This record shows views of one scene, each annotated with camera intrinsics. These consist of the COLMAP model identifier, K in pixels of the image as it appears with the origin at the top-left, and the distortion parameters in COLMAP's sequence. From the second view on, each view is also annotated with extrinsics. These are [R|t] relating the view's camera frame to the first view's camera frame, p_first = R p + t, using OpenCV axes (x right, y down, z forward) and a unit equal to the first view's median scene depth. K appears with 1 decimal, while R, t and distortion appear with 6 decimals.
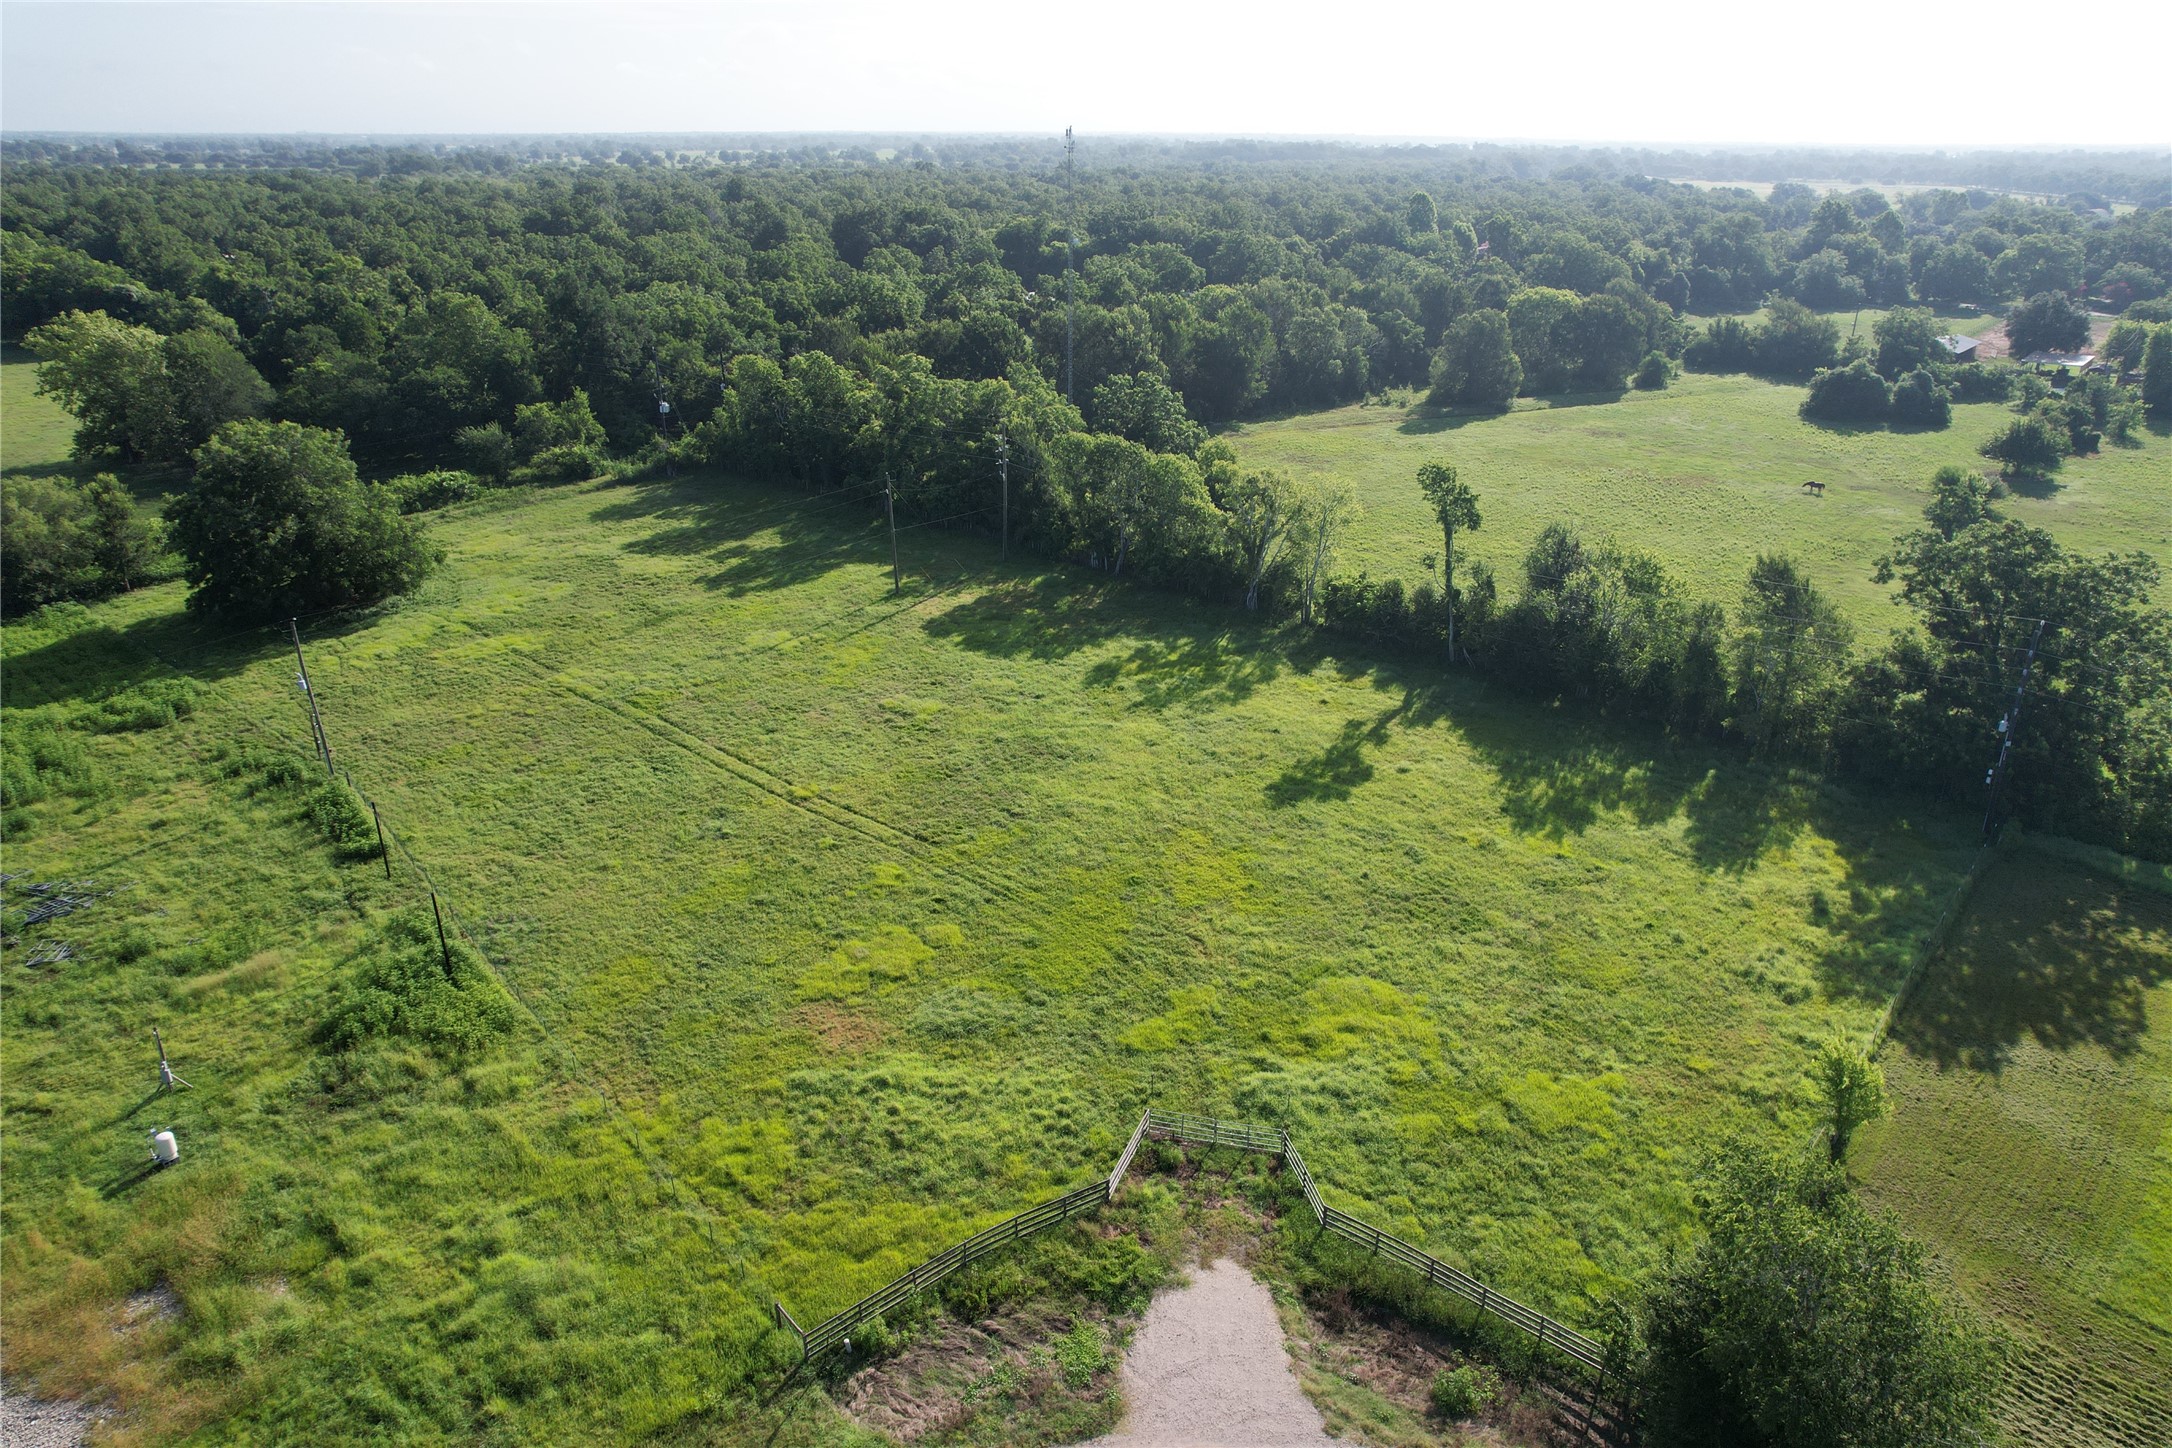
lens RADIAL K [[1366.4, 0, 1086.0], [0, 1366.4, 724.0], [0, 0, 1]] dist [-0.054997, 0.000290]
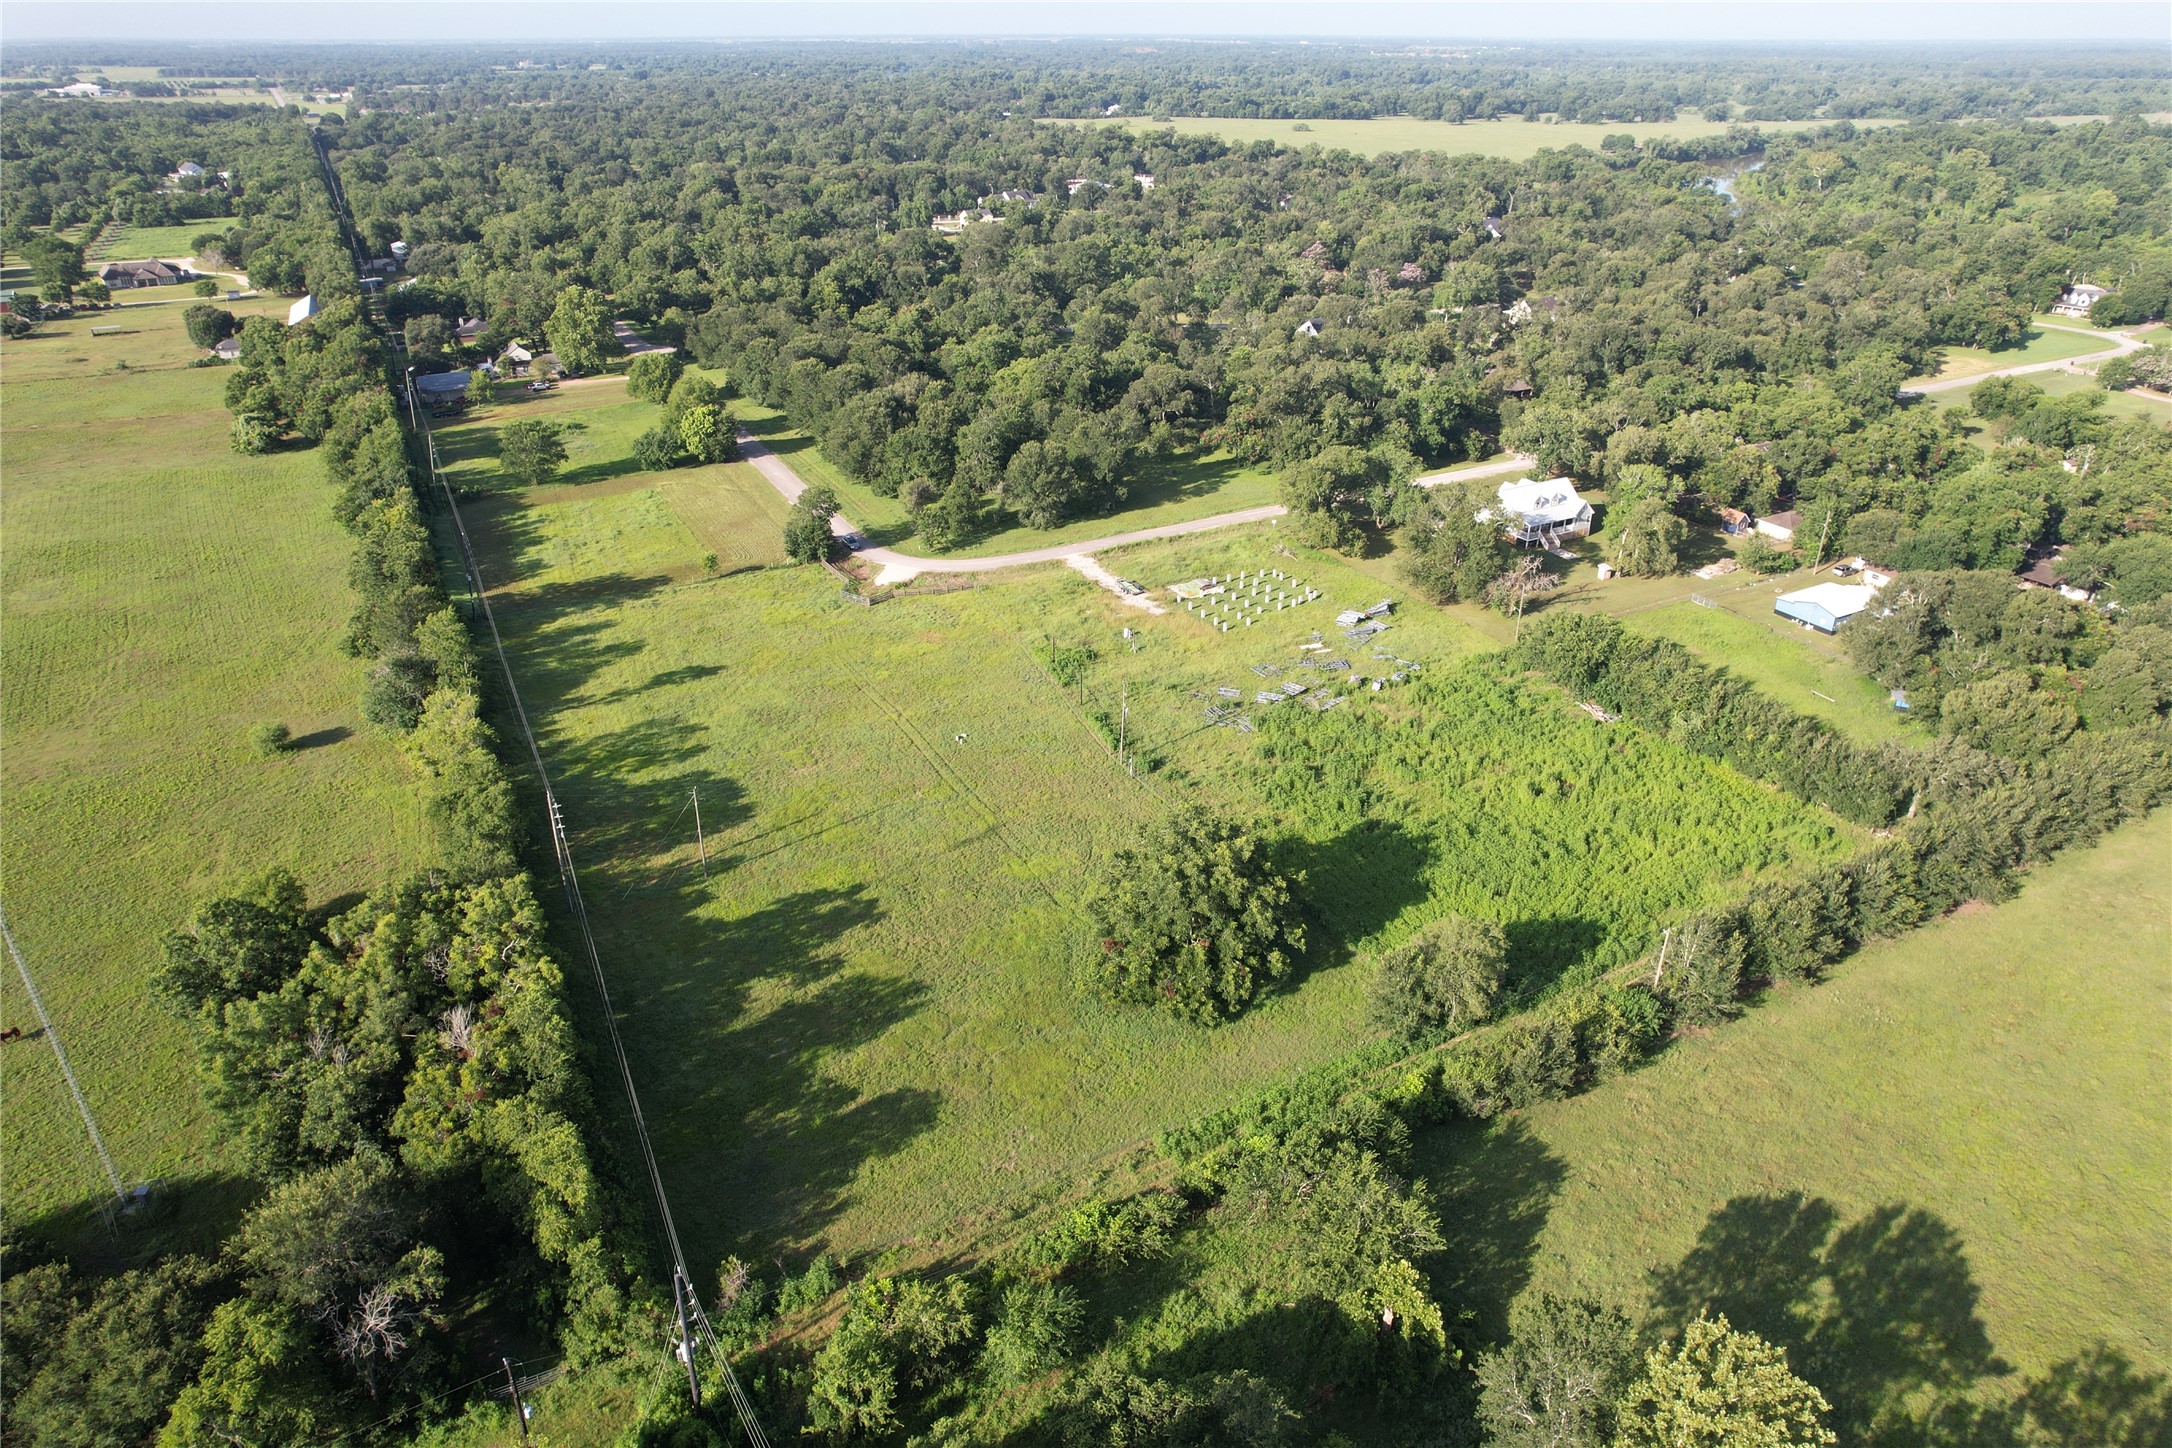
lens RADIAL K [[1383.9, 0, 1091.6], [0, 1383.9, 716.0], [0, 0, 1]] dist [-0.084255, 0.069171]
pose [[-0.938259, -0.172776, 0.299699, -0.835978], [0.116779, 0.657298, 0.744528, -1.119113], [-0.325628, 0.733558, -0.596539, 1.662122]]
